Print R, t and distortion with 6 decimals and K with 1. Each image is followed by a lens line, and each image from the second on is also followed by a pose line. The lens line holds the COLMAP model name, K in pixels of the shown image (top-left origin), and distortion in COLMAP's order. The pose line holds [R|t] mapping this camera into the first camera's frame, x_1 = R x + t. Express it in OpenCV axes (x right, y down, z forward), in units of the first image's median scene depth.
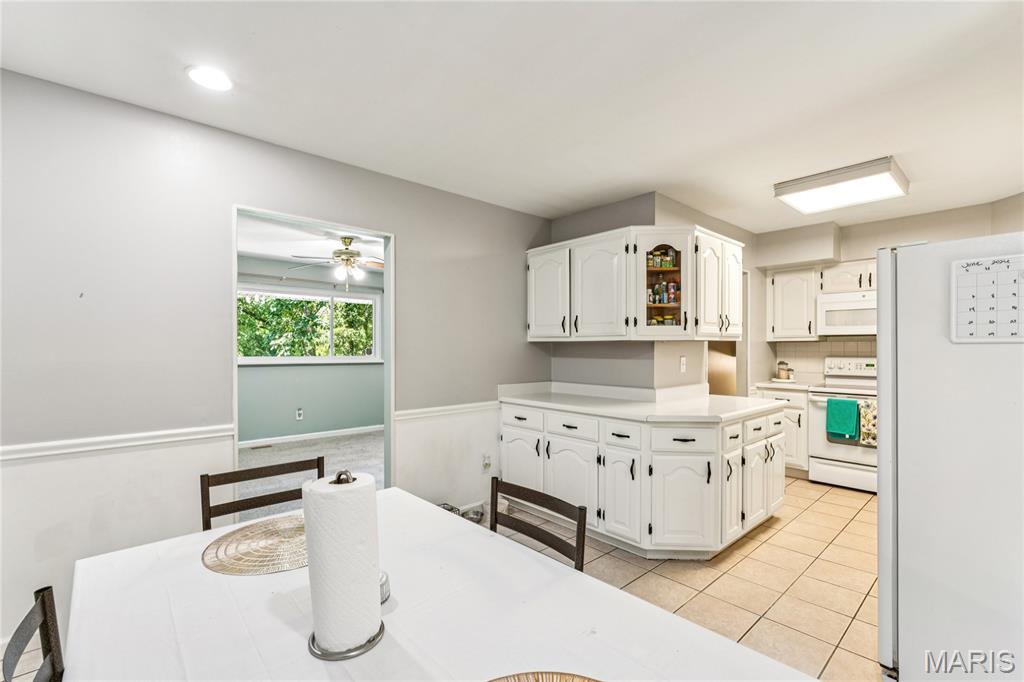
lens RADIAL K [[453.2, 0, 516.0], [0, 453.2, 339.0], [0, 0, 1]] dist [-0.001770, -0.000405]
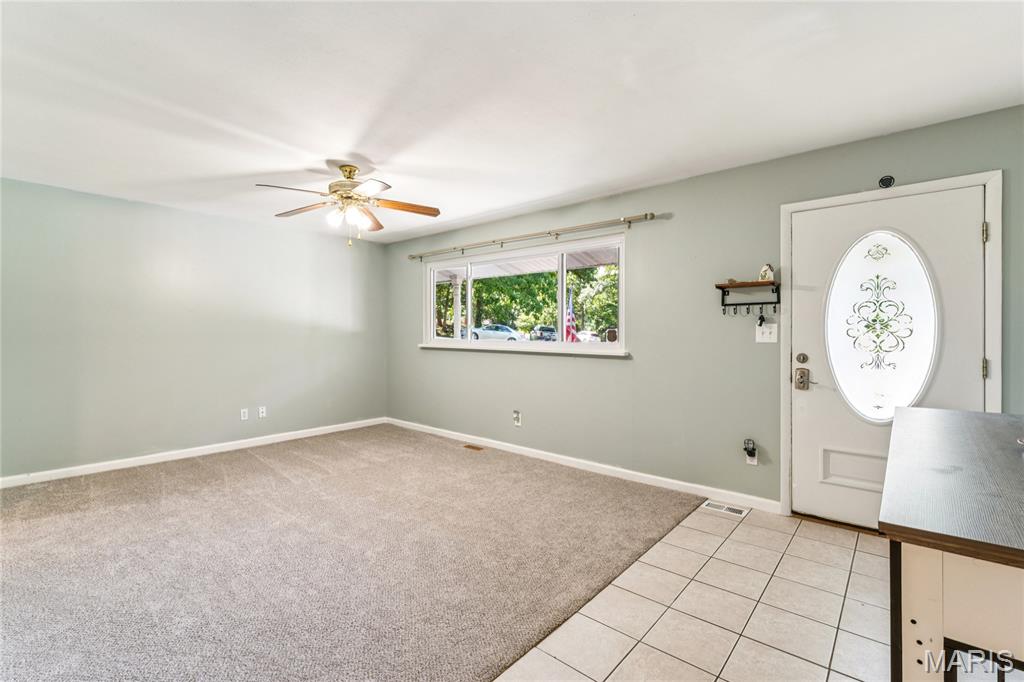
lens RADIAL K [[453.2, 0, 516.0], [0, 453.2, 339.0], [0, 0, 1]] dist [-0.001770, -0.000405]
pose [[0.117305, 0.009774, -0.993048, 0.129047], [0.013546, 0.999843, 0.011441, 0.012829], [0.993004, -0.014794, 0.117154, 0.443918]]
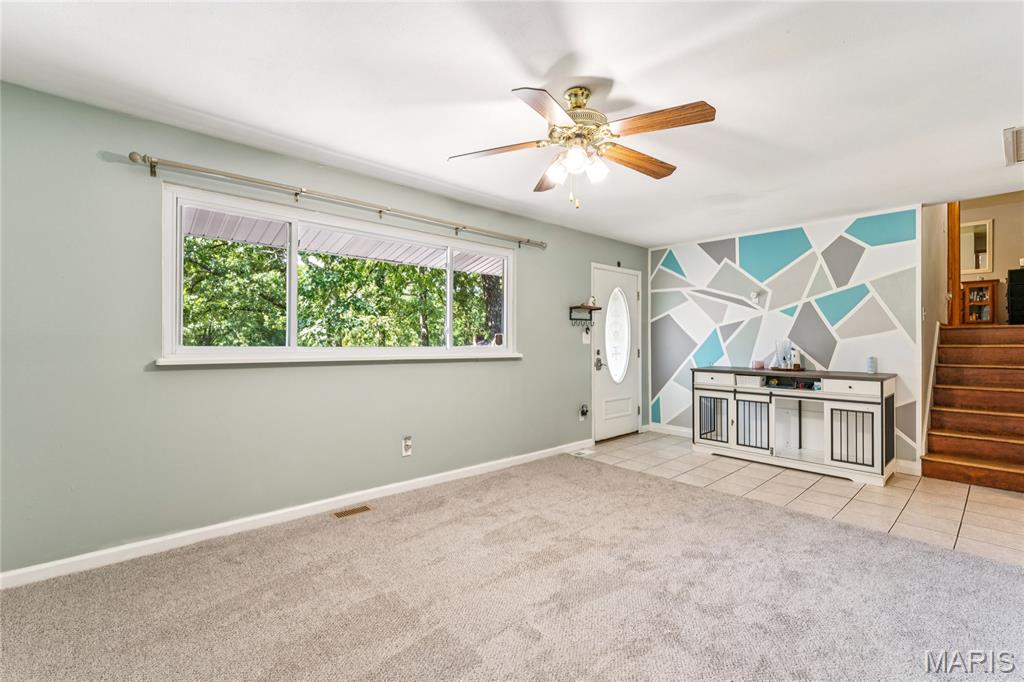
lens RADIAL K [[453.2, 0, 516.0], [0, 453.2, 339.0], [0, 0, 1]] dist [-0.001770, -0.000405]
pose [[0.999997, 0.002083, -0.001384, -0.164085], [-0.002061, 0.999878, 0.015461, 0.009077], [0.001416, -0.015458, 0.999880, 0.203995]]
